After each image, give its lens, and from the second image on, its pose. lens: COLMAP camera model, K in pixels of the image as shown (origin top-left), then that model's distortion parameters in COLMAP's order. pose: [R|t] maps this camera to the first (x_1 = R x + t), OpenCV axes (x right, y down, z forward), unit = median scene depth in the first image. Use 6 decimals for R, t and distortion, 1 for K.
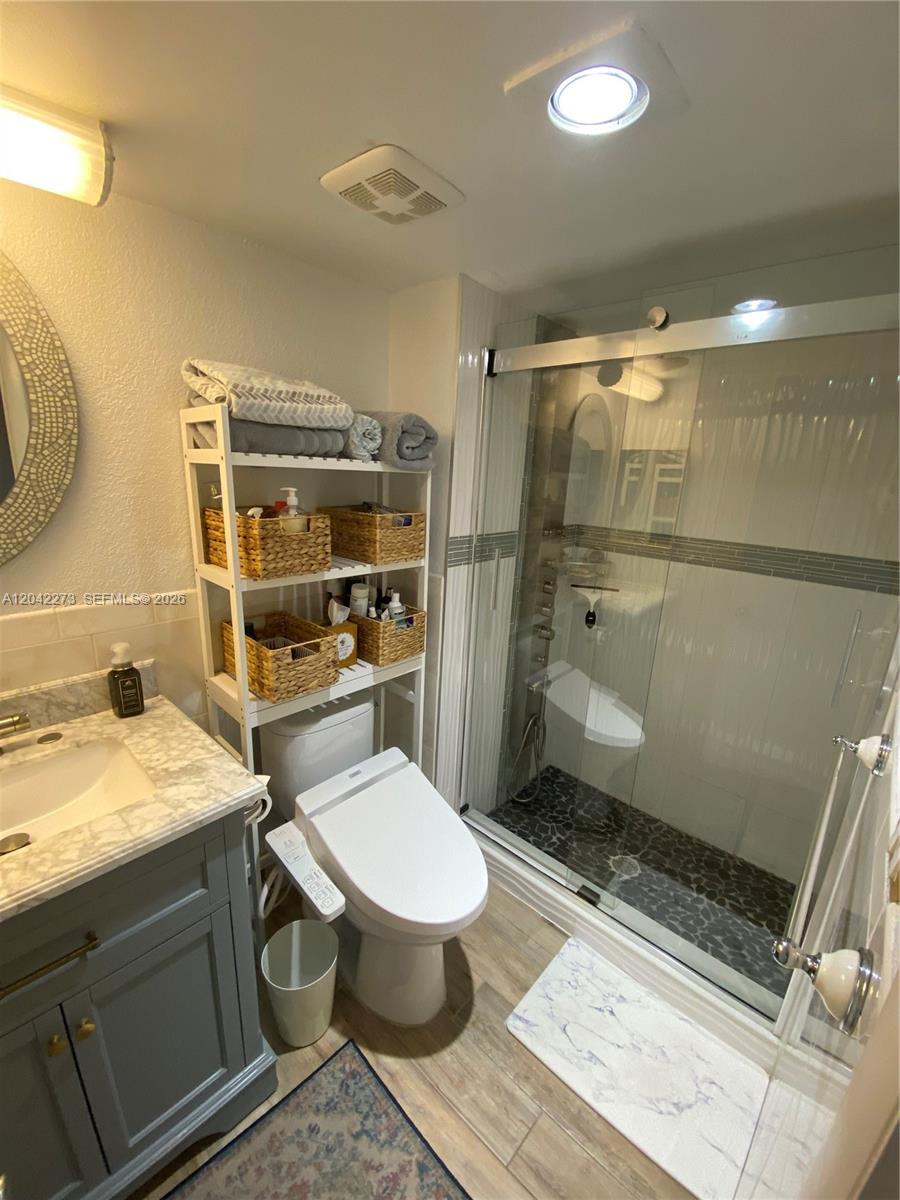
lens RADIAL K [[484.9, 0, 446.8], [0, 484.9, 602.1], [0, 0, 1]] dist [0.016829, -0.017381]
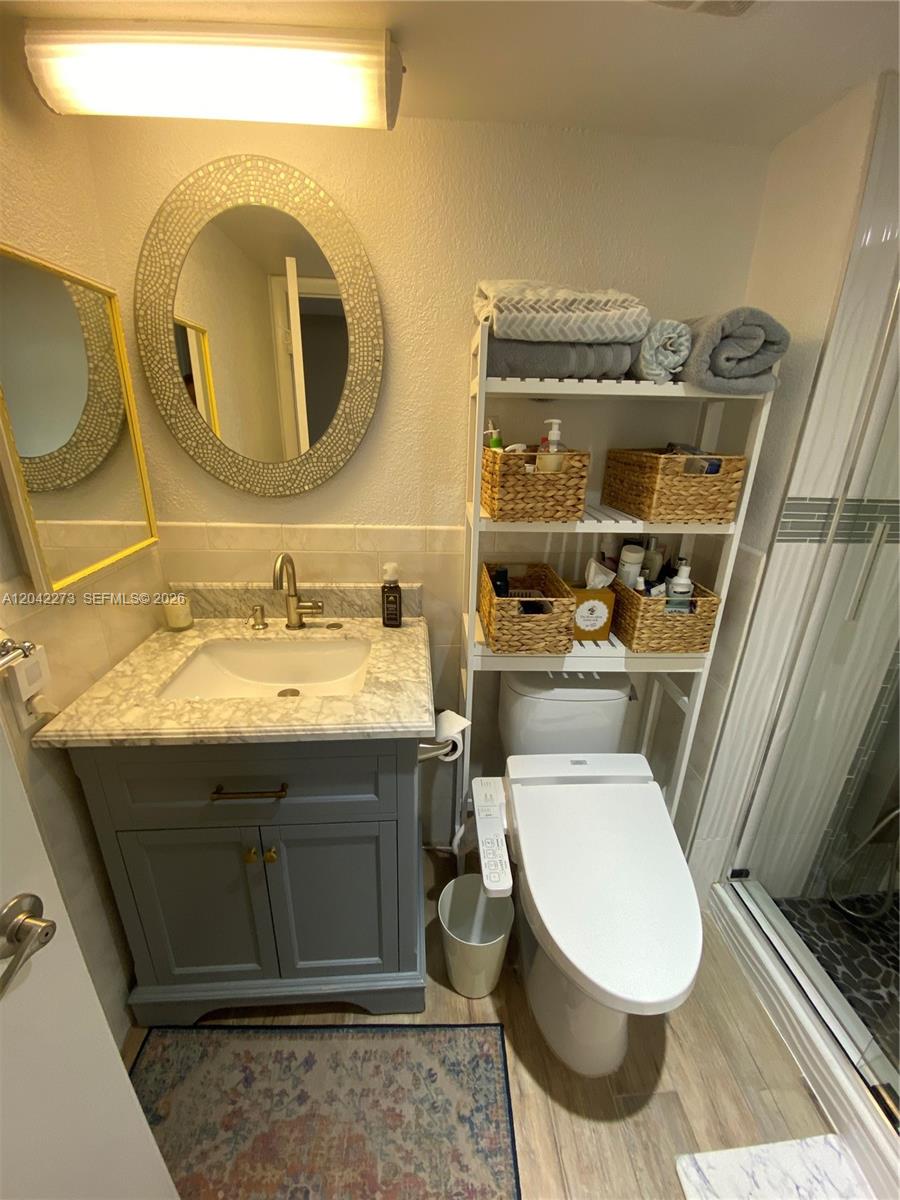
lens RADIAL K [[483.2, 0, 450.0], [0, 483.2, 600.0], [0, 0, 1]] dist [0.028393, -0.025196]
pose [[0.722705, 0.217333, -0.656098, 0.178172], [-0.174308, 0.975903, 0.131265, -0.002566], [0.668816, 0.019497, 0.743172, 0.236365]]
